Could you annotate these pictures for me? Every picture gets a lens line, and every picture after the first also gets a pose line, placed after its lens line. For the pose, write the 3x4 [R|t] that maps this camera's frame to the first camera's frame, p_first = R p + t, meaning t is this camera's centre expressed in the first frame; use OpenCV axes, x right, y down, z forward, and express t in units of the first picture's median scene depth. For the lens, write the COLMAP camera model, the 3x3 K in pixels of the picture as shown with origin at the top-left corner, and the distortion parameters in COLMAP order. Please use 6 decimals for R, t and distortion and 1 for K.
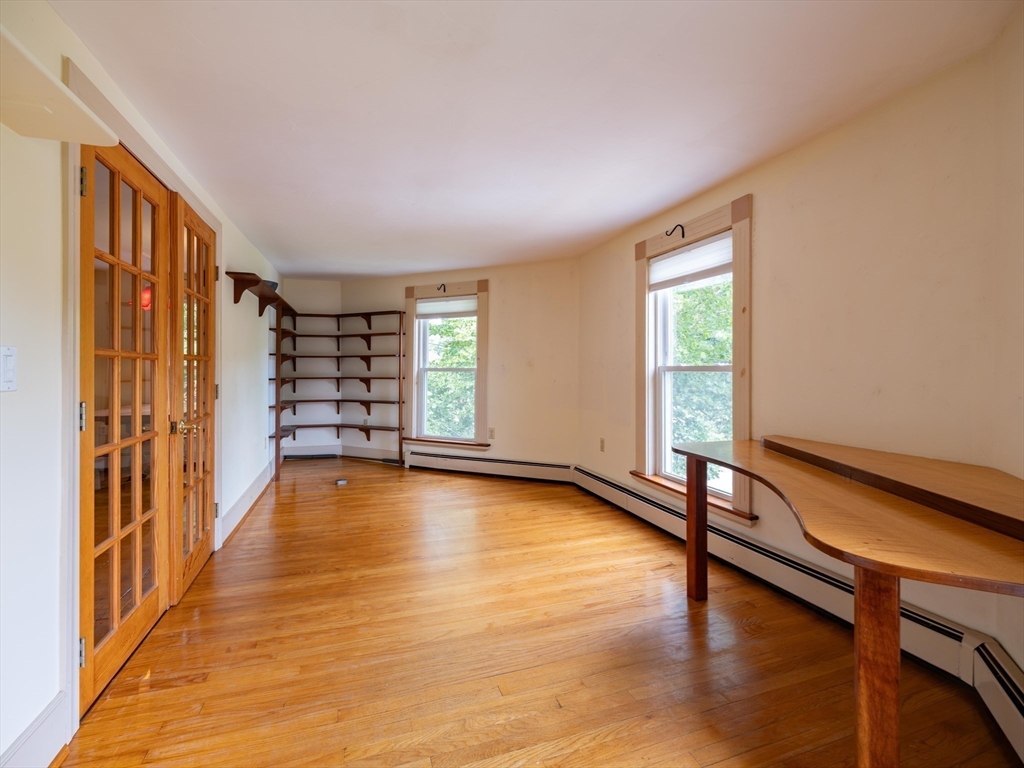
lens RADIAL K [[466.6, 0, 501.8], [0, 466.6, 363.9], [0, 0, 1]] dist [-0.001164, 0.000177]
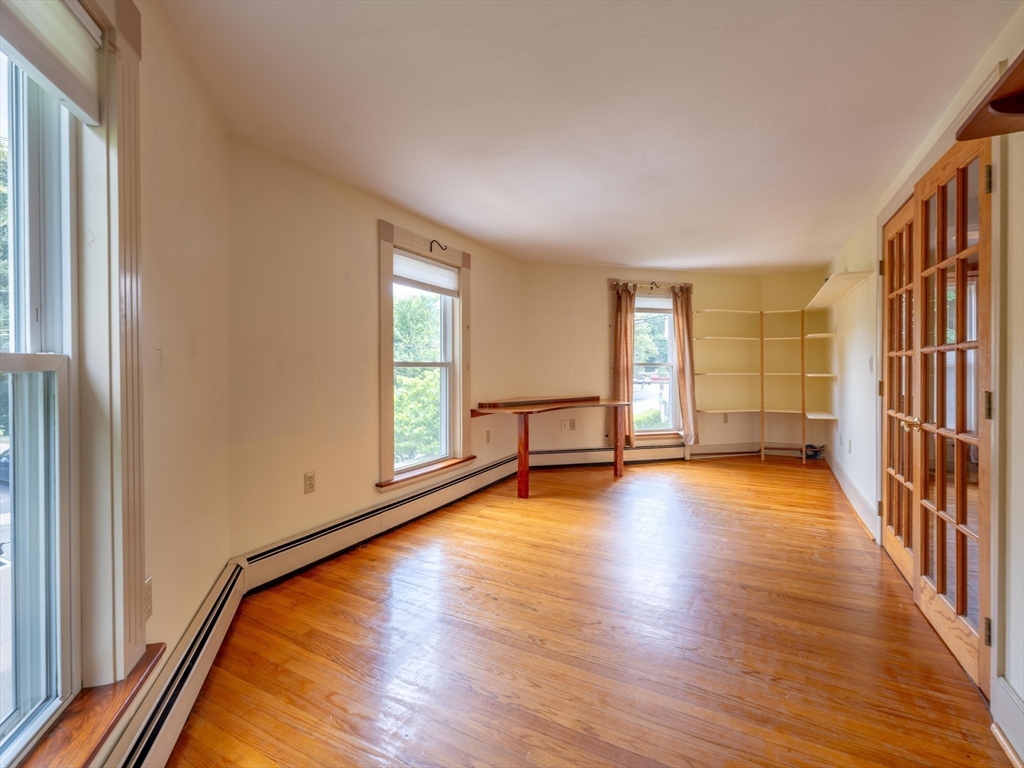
lens RADIAL K [[466.6, 0, 506.8], [0, 466.6, 378.6], [0, 0, 1]] dist [-0.001164, 0.000177]
pose [[-0.695327, -0.015269, 0.718531, -0.573970], [-0.006299, 0.999865, 0.015152, 0.024593], [-0.718666, 0.006009, -0.695330, 1.659864]]
